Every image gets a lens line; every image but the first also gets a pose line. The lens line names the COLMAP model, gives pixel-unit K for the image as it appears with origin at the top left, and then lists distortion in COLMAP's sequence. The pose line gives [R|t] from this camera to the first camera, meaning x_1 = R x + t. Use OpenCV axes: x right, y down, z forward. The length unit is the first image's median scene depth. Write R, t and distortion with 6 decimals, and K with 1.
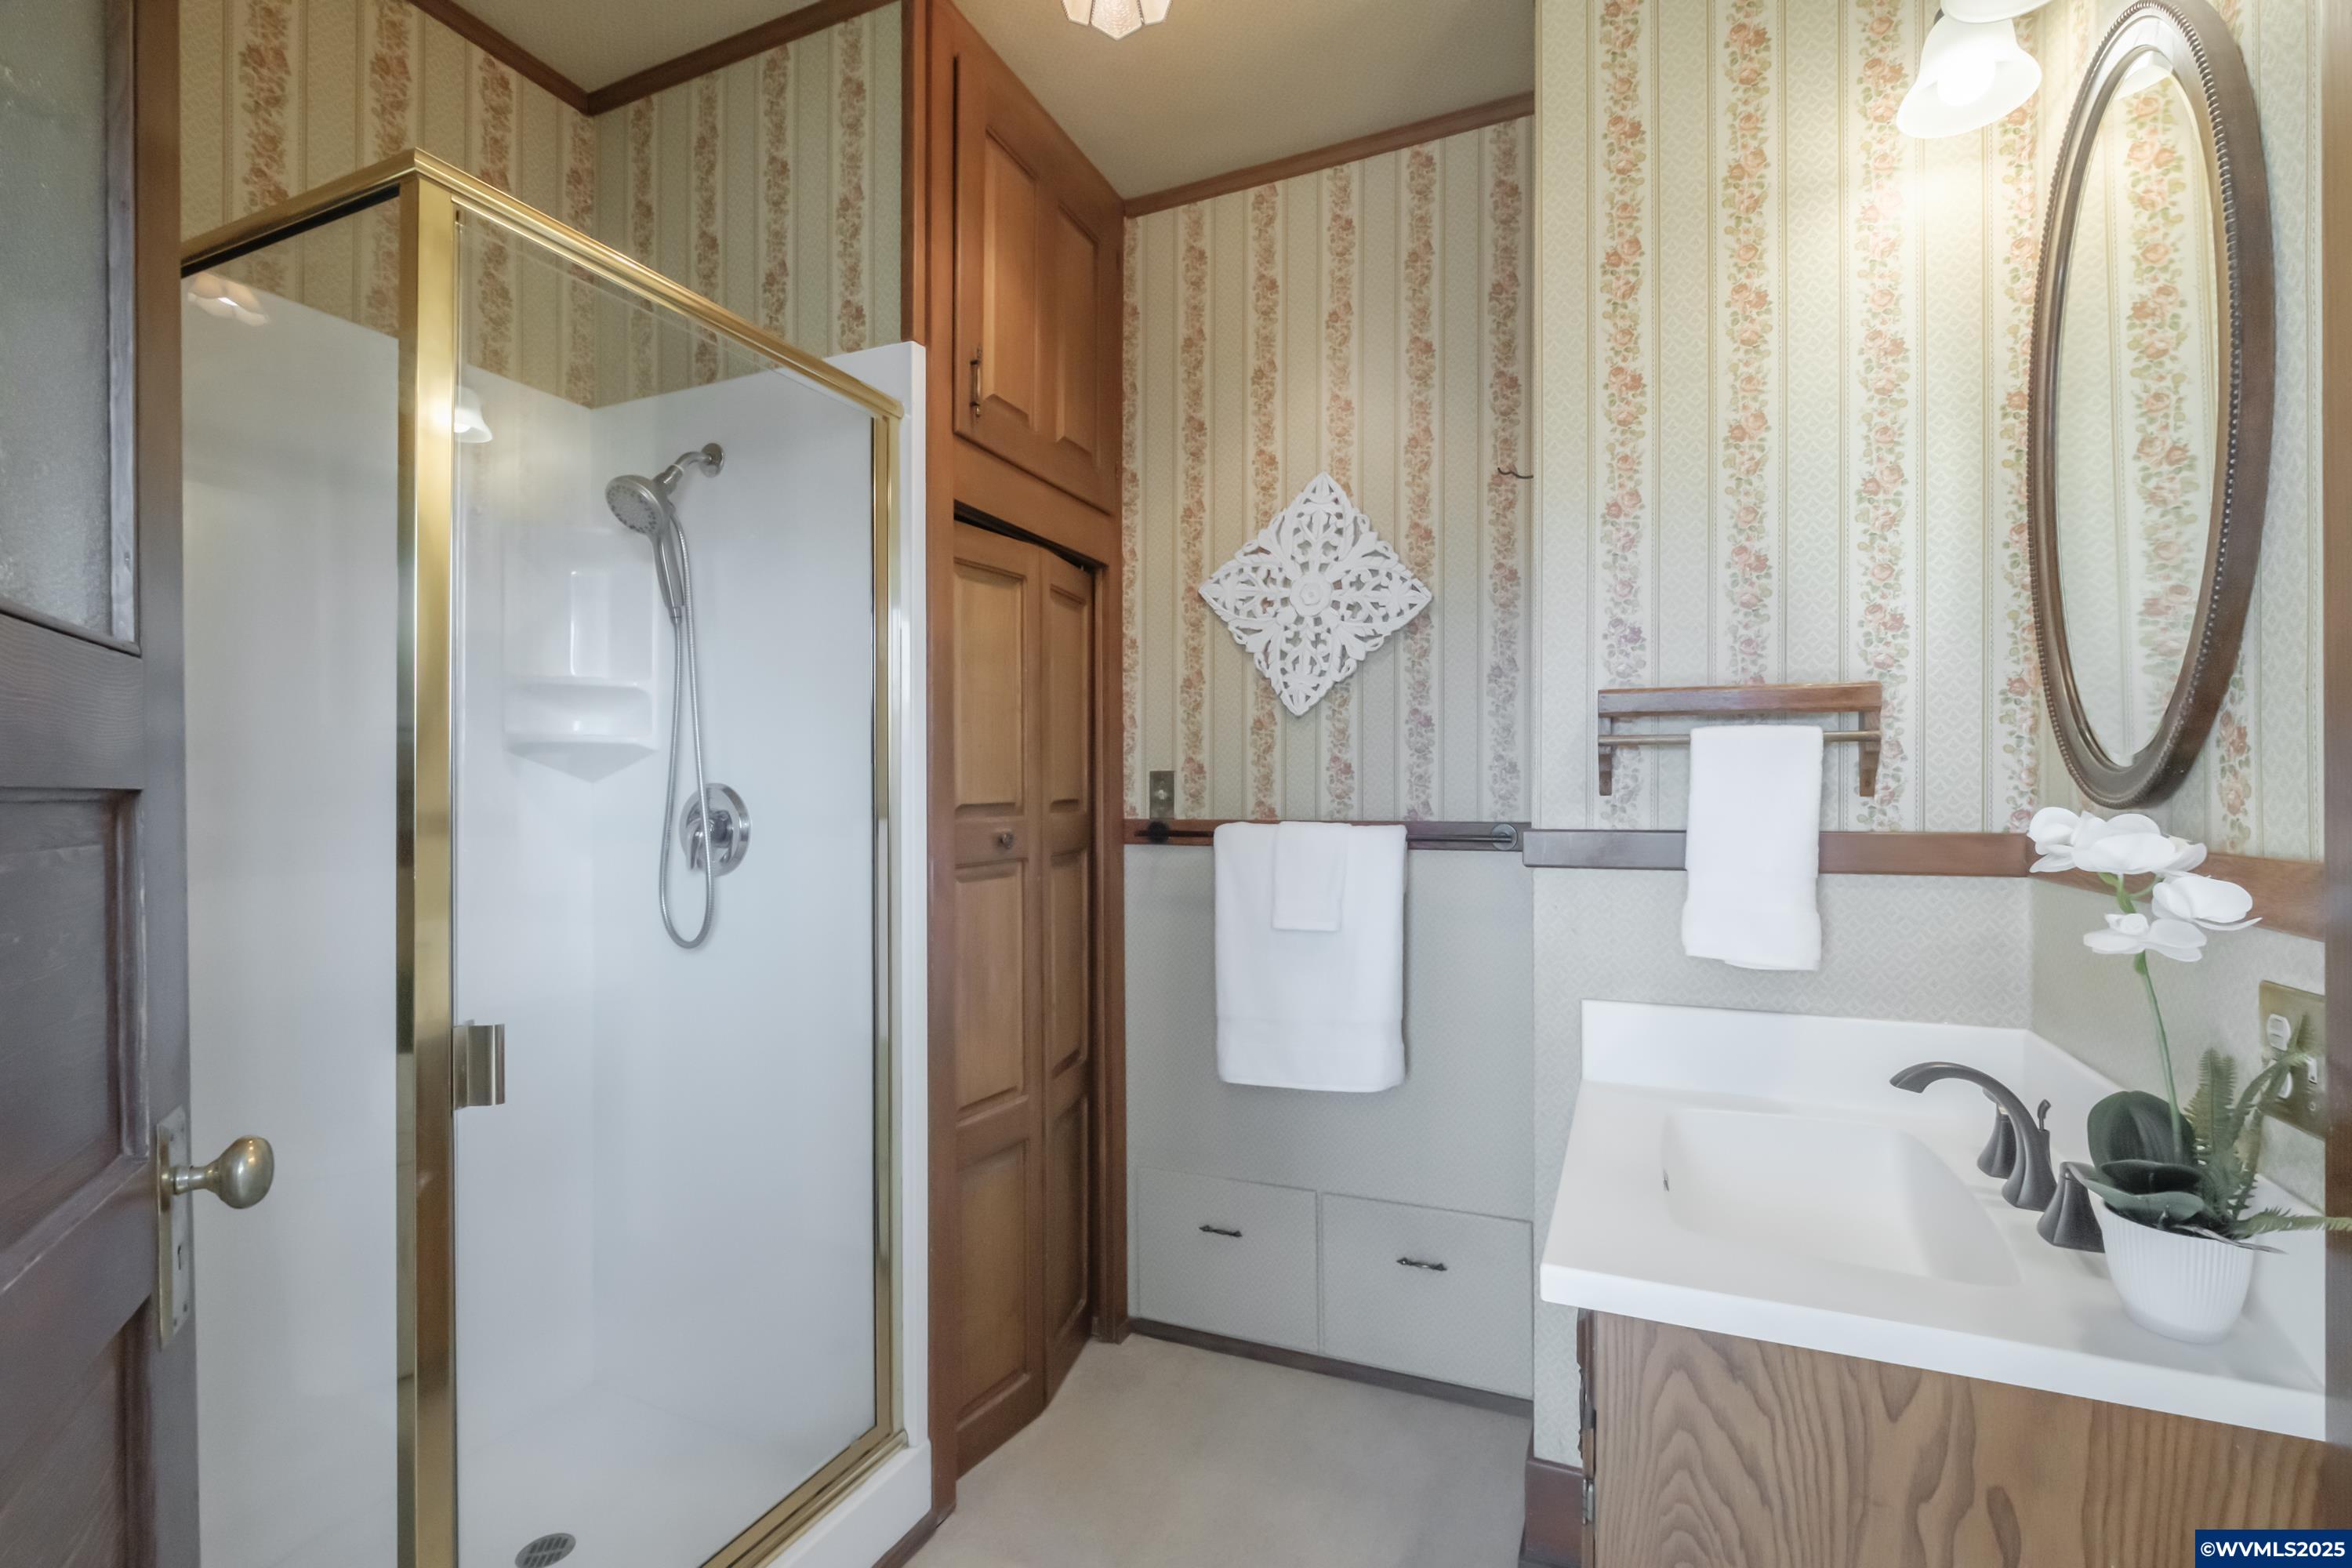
lens RADIAL K [[1033.7, 0, 1176.0], [0, 1033.7, 784.0], [0, 0, 1]] dist [-0.000951, 0.000206]
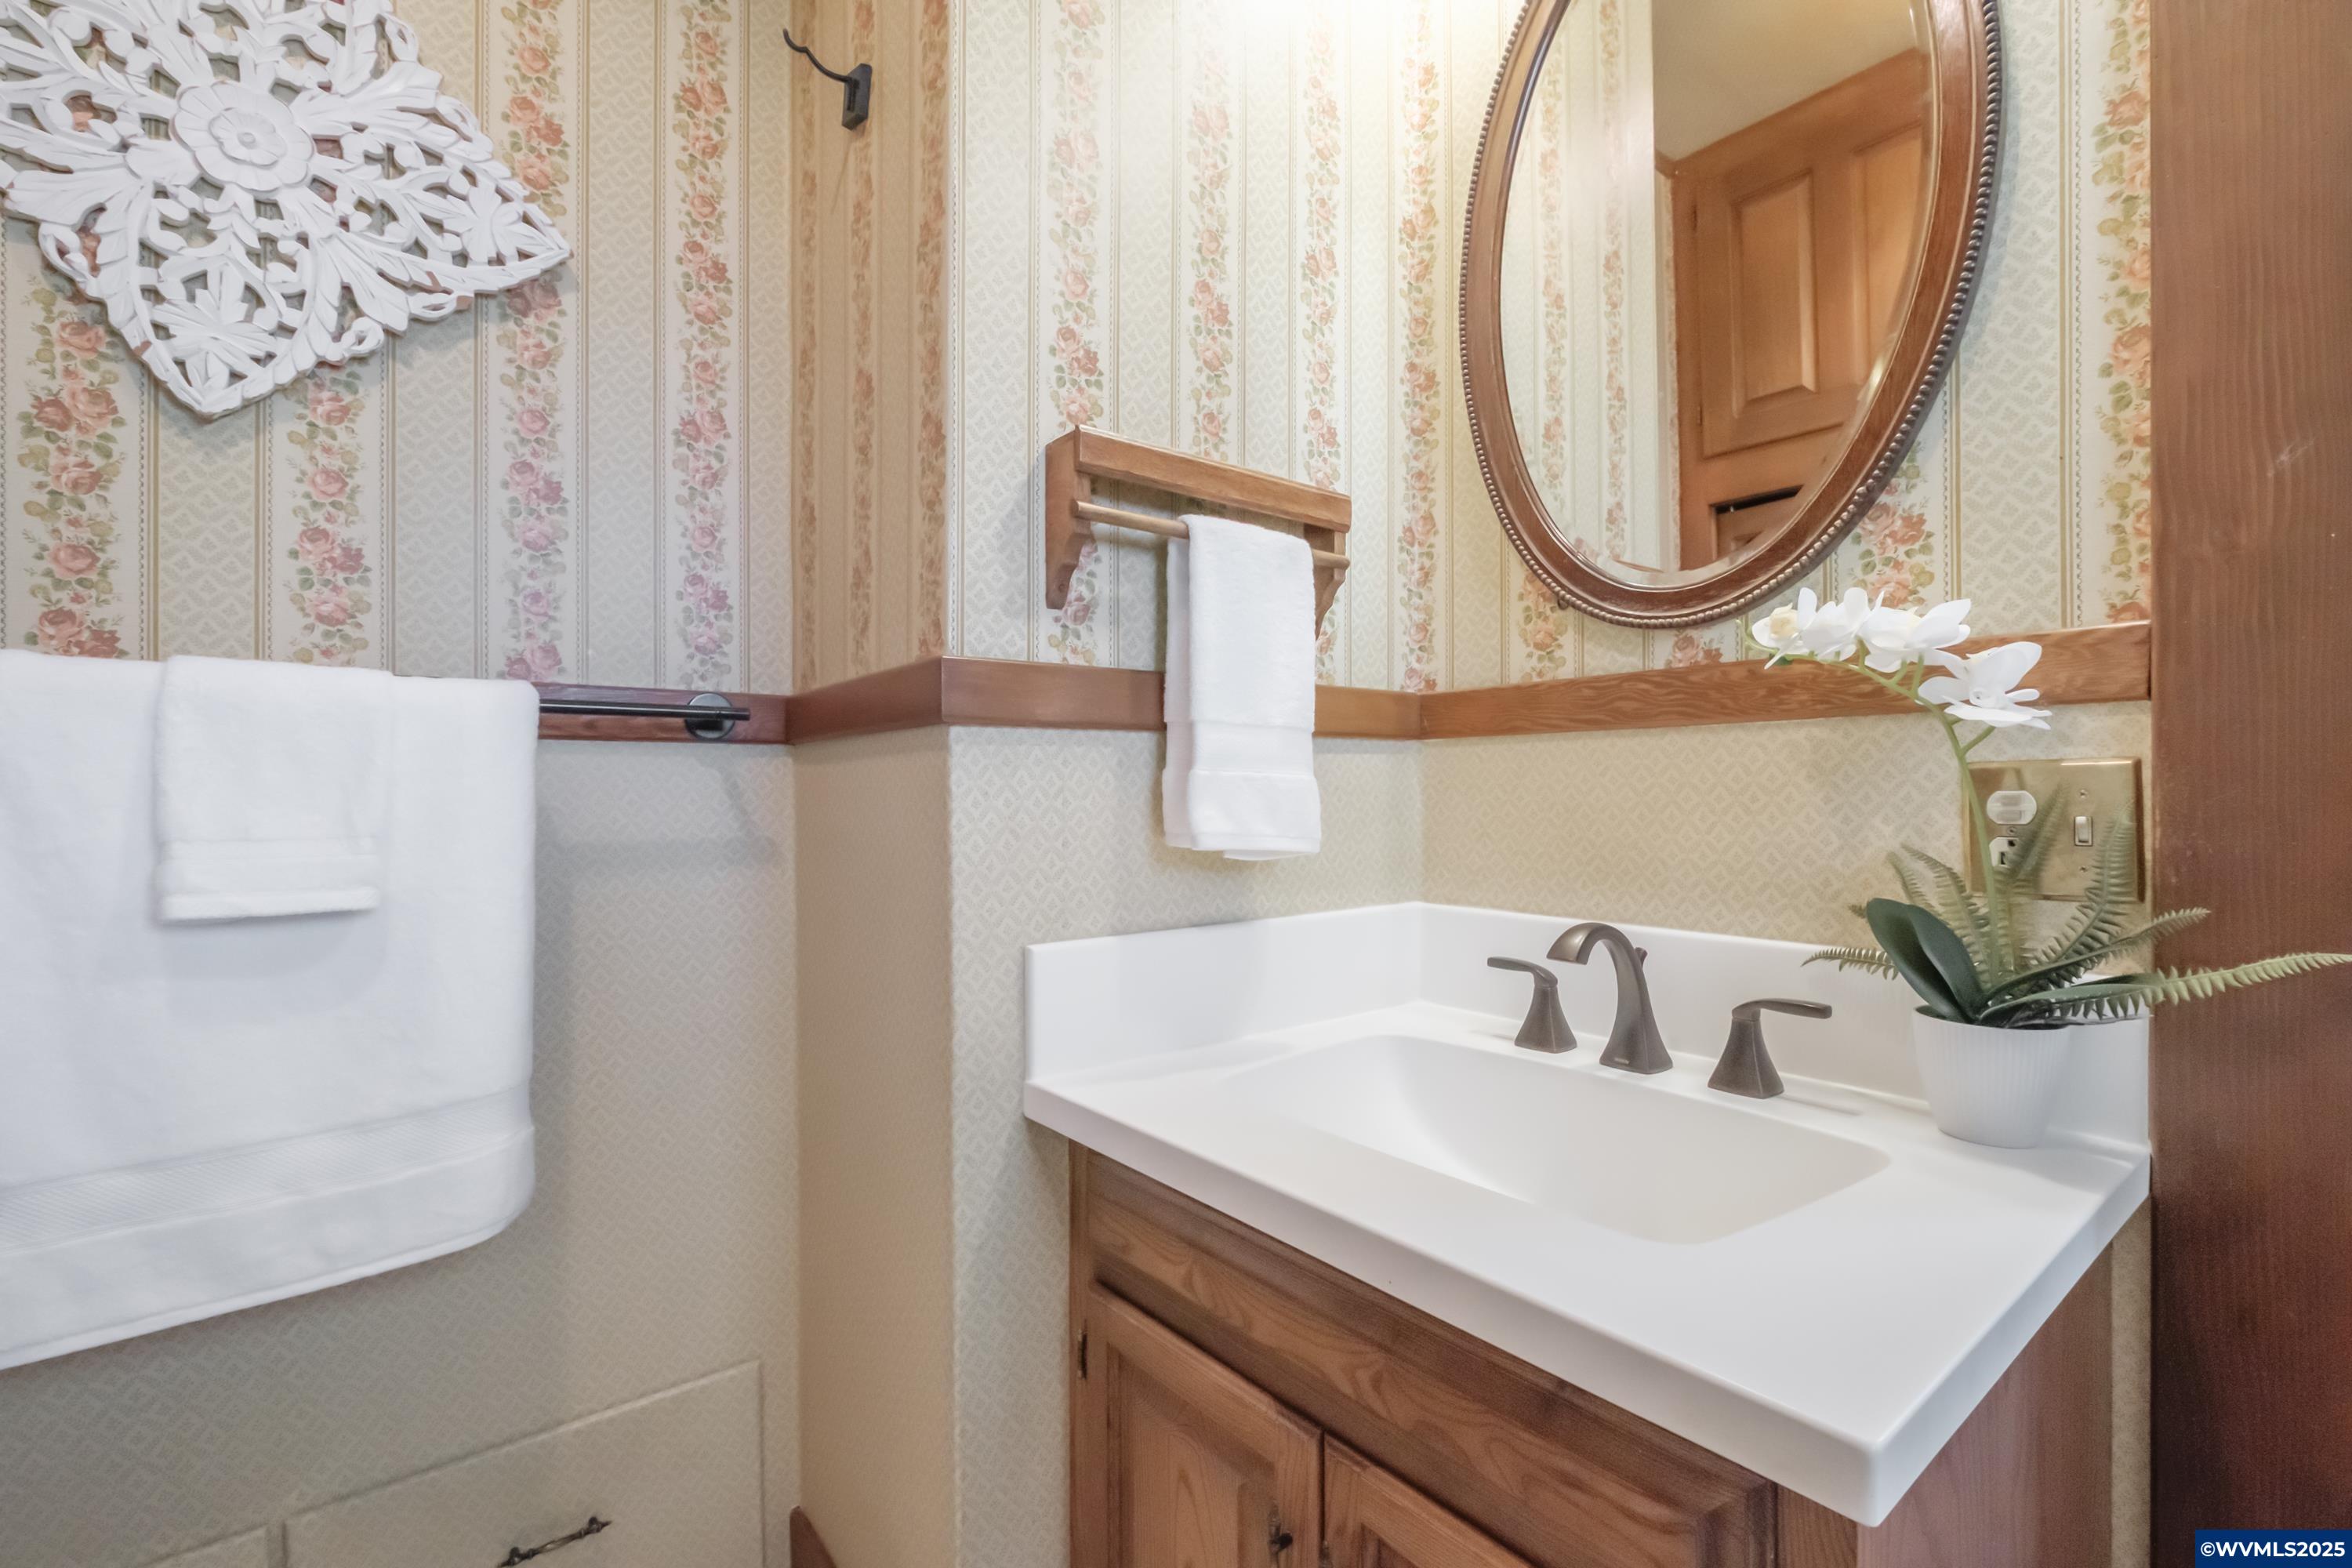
lens RADIAL K [[1035.5, 0, 1164.7], [0, 1035.5, 792.8], [0, 0, 1]] dist [-0.001051, -0.000121]
pose [[0.468477, 0.000081, 0.883476, -0.069507], [-0.006139, 0.999976, 0.003164, 0.083832], [-0.883454, -0.006906, 0.468466, 0.464089]]
